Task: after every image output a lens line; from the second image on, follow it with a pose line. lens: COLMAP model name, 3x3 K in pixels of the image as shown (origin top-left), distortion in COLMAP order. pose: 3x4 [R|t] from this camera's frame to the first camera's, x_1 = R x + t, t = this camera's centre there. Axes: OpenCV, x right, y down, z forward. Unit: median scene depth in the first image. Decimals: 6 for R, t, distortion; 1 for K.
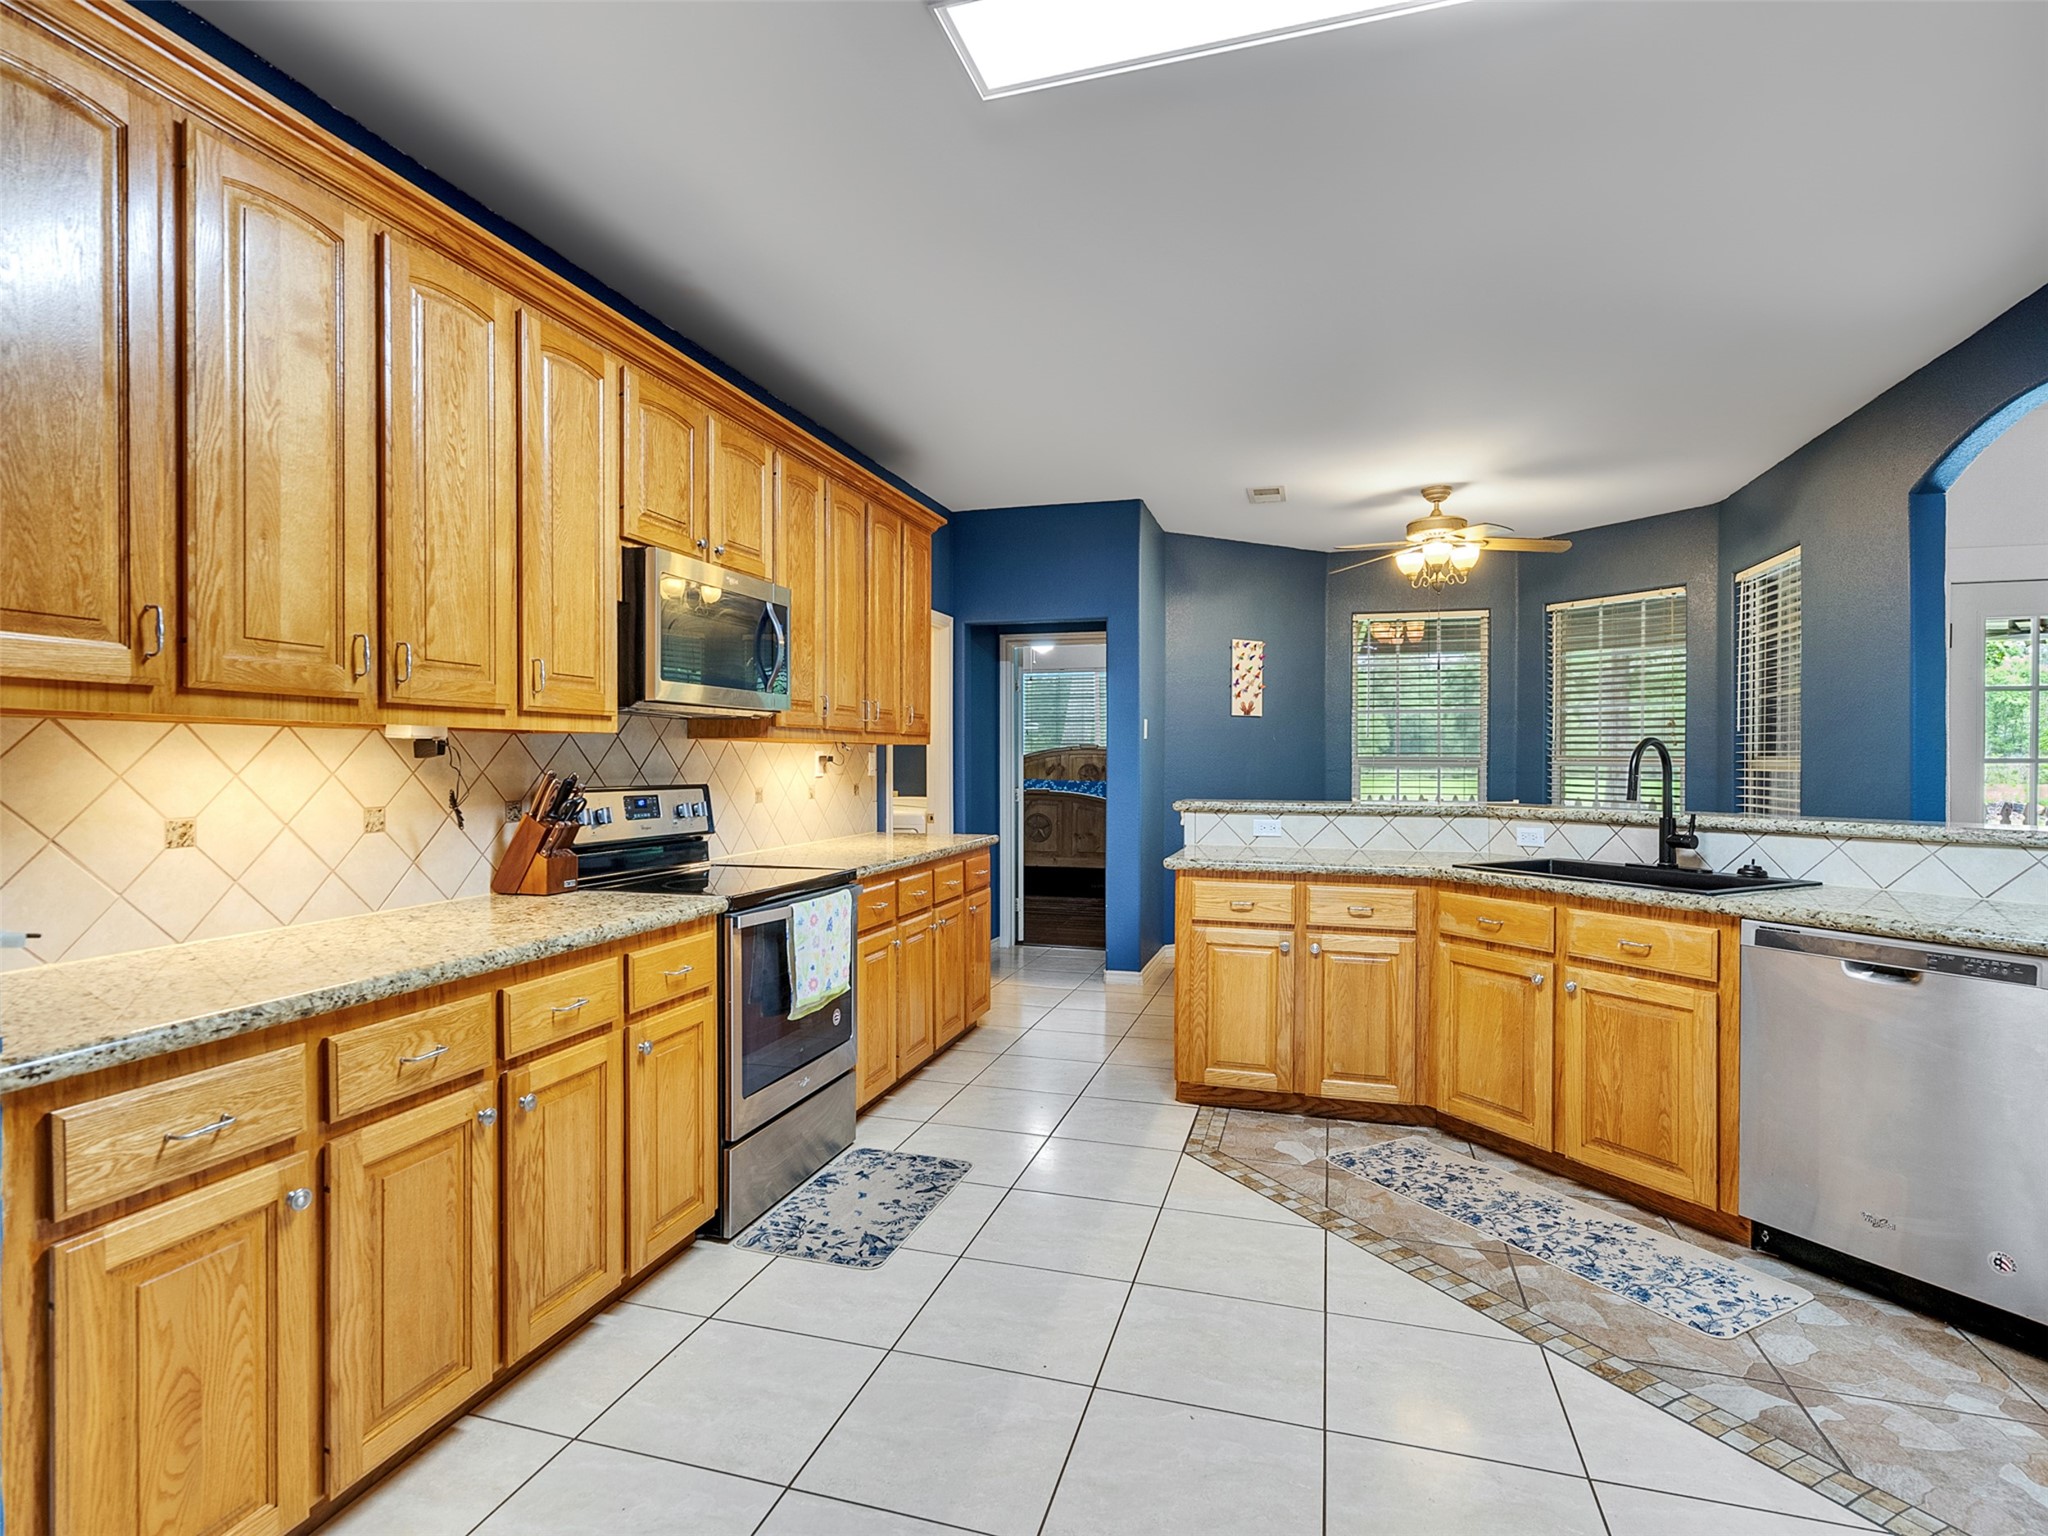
lens RADIAL K [[1044.8, 0, 1002.3], [0, 1044.8, 767.5], [0, 0, 1]] dist [-0.007594, 0.005194]
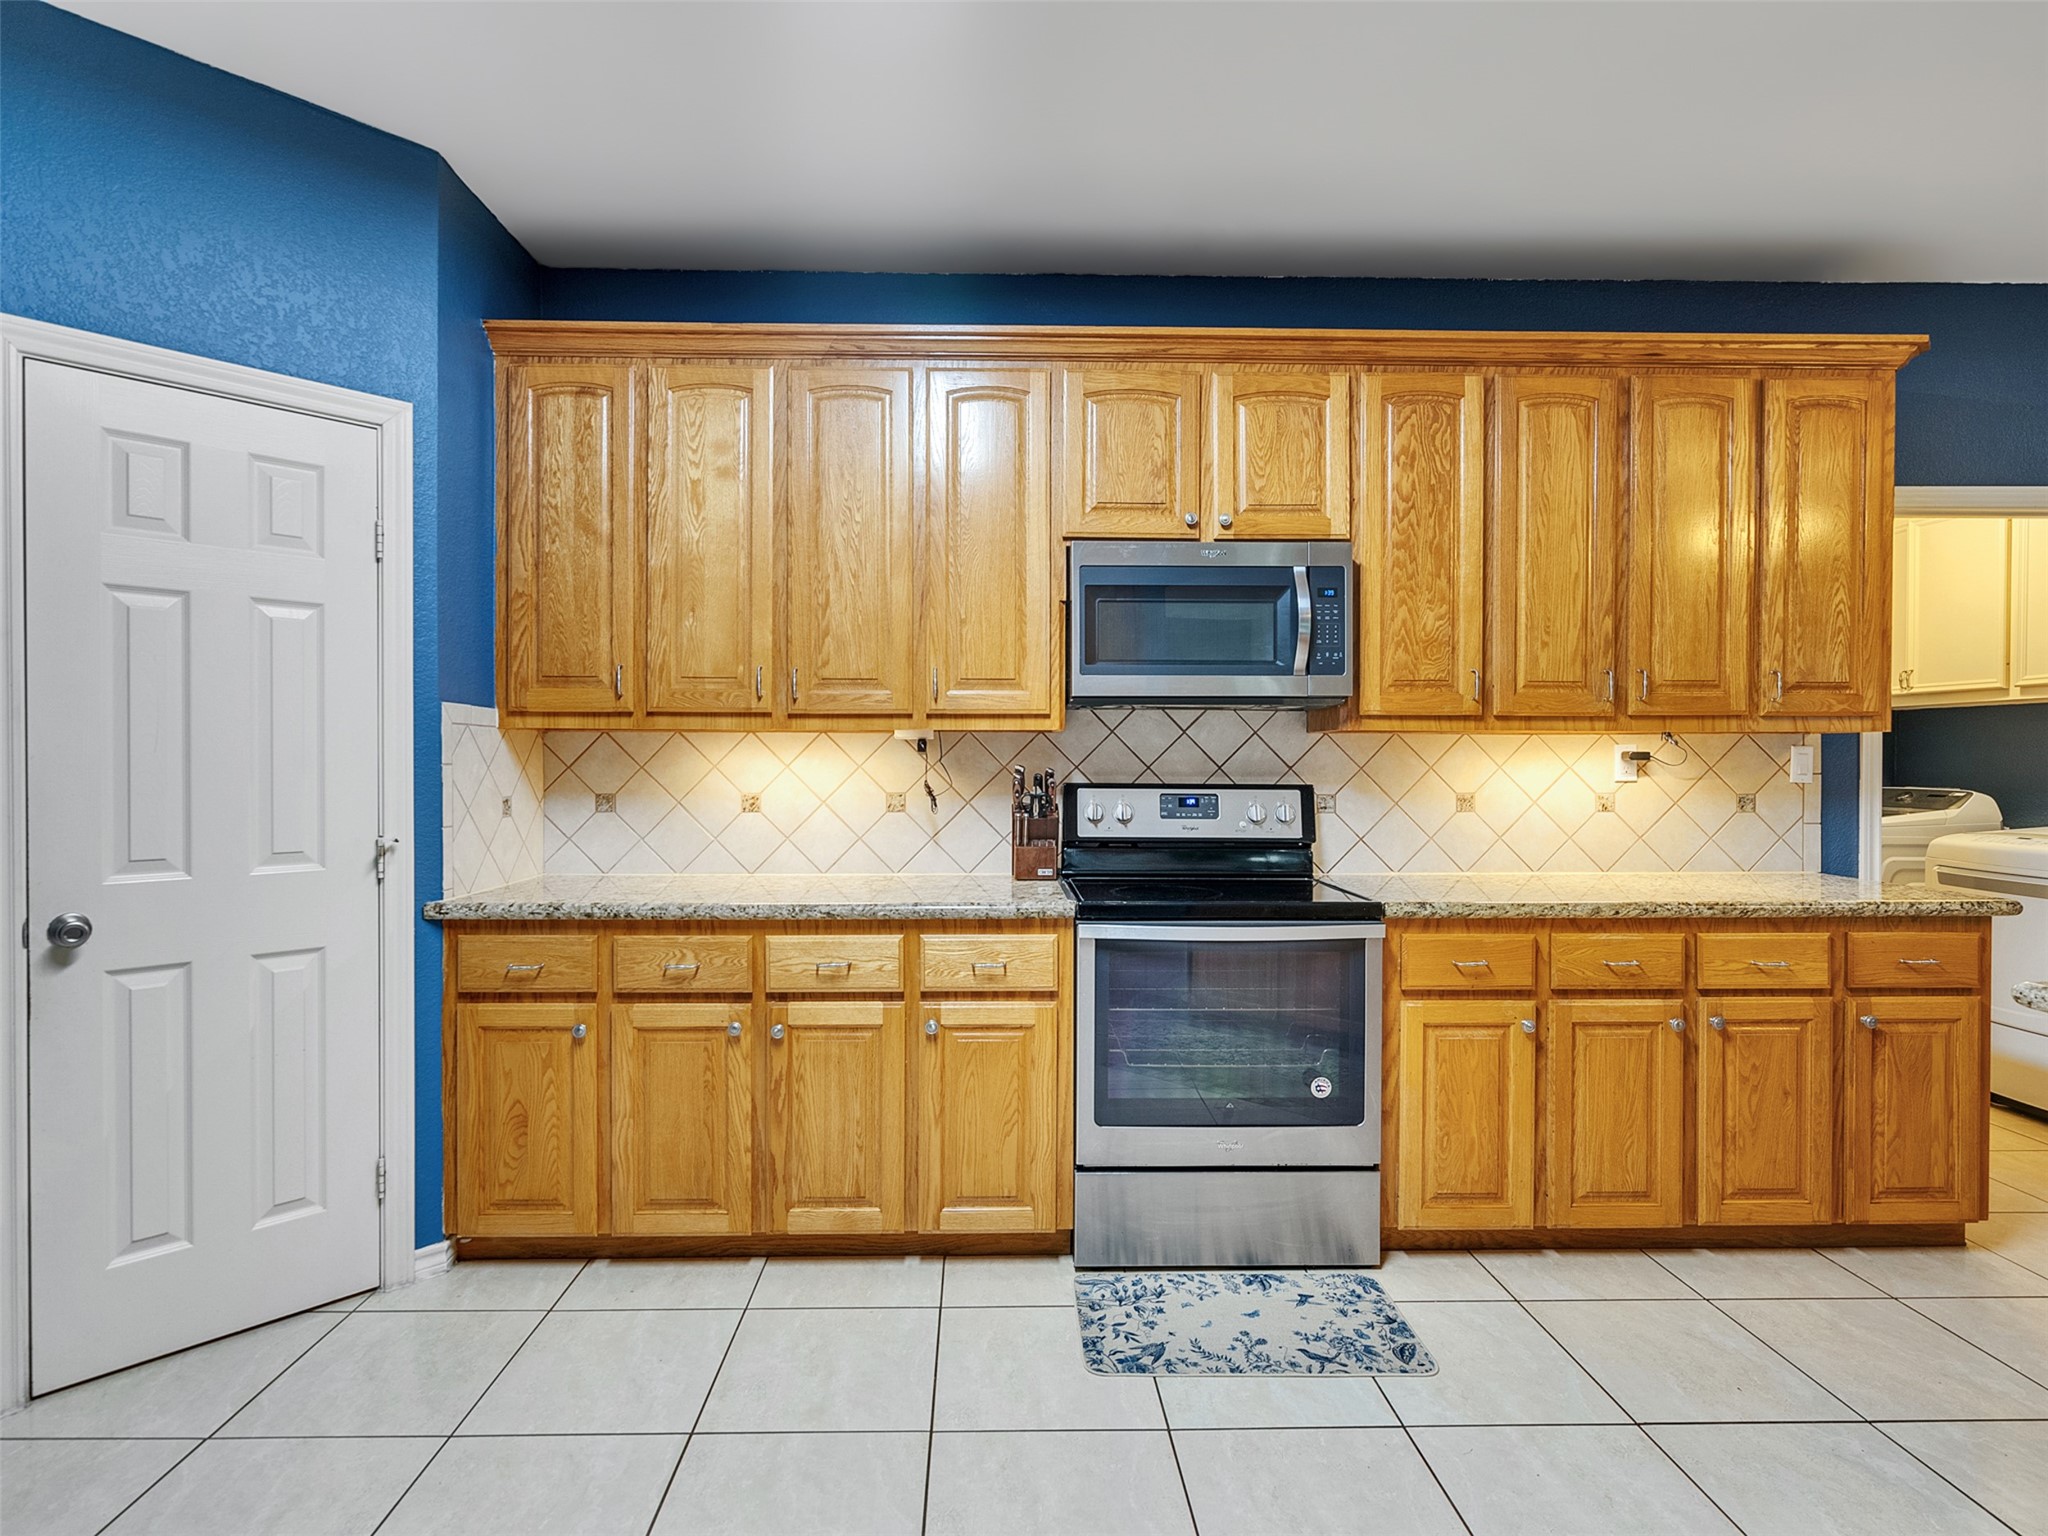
lens RADIAL K [[1044.8, 0, 1014.1], [0, 1044.8, 769.5], [0, 0, 1]] dist [-0.007594, 0.005194]
pose [[0.320005, 0.011176, -0.947350, 0.564754], [-0.008375, 0.999925, 0.008967, -0.003153], [0.947379, 0.005065, 0.320075, 0.602332]]
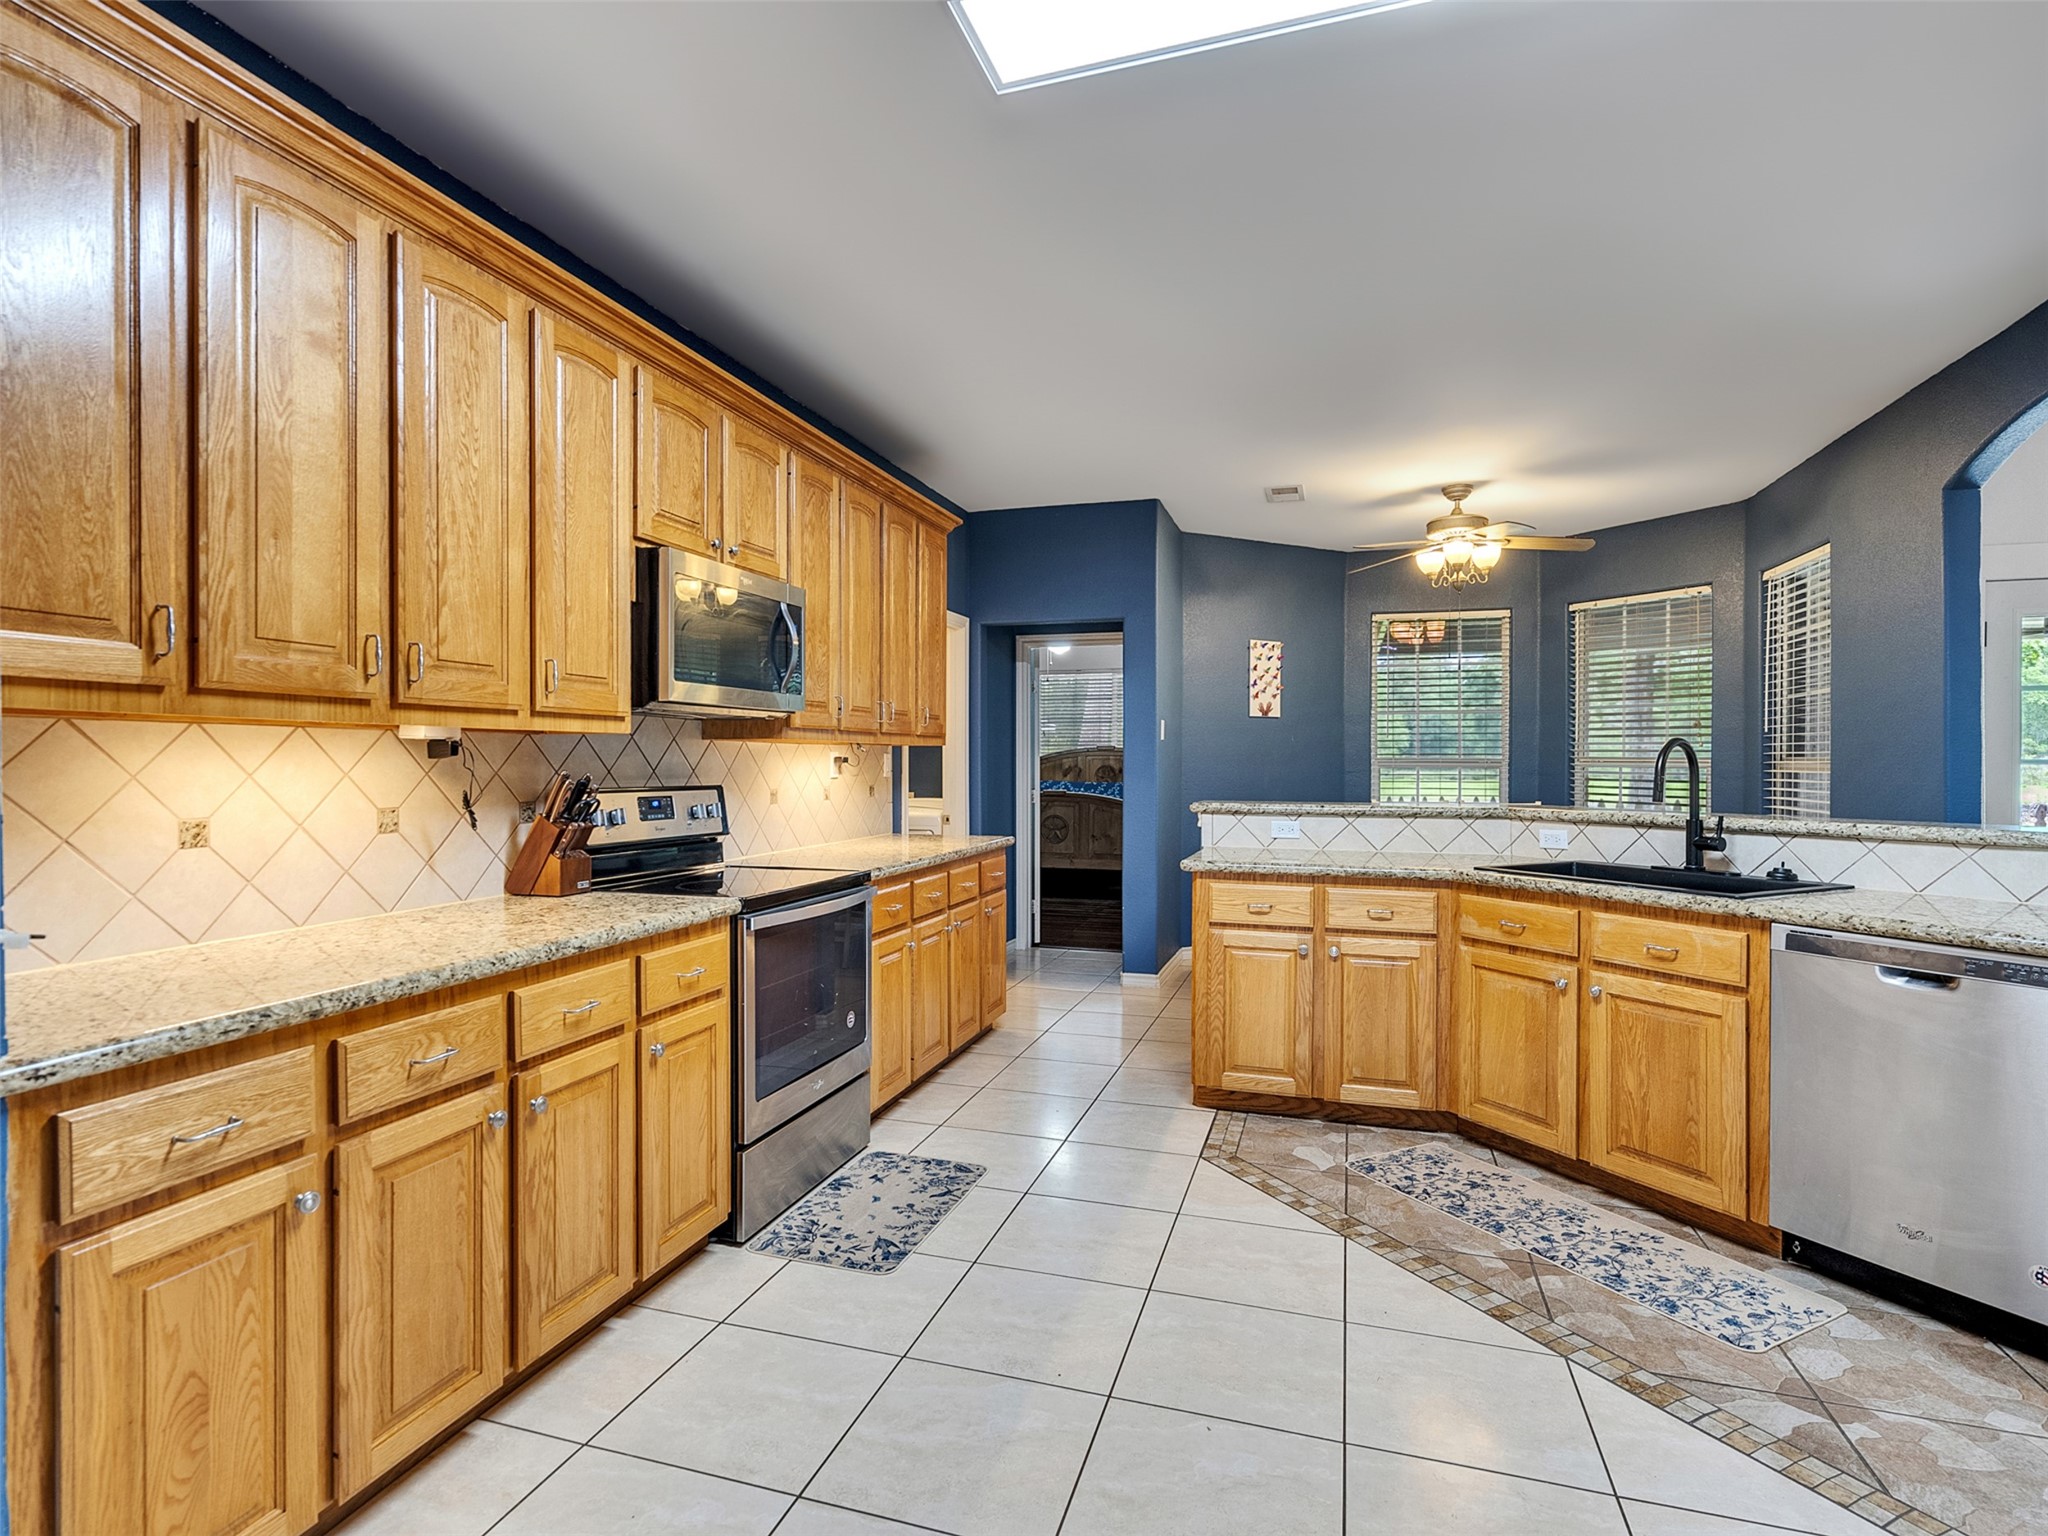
lens RADIAL K [[1044.8, 0, 1003.4], [0, 1044.8, 767.5], [0, 0, 1]] dist [-0.007594, 0.005194]
pose [[0.999882, 0.000093, -0.015329, 0.002111], [-0.000115, 0.999999, -0.001436, 0.000671], [0.015329, 0.001438, 0.999881, 0.008600]]
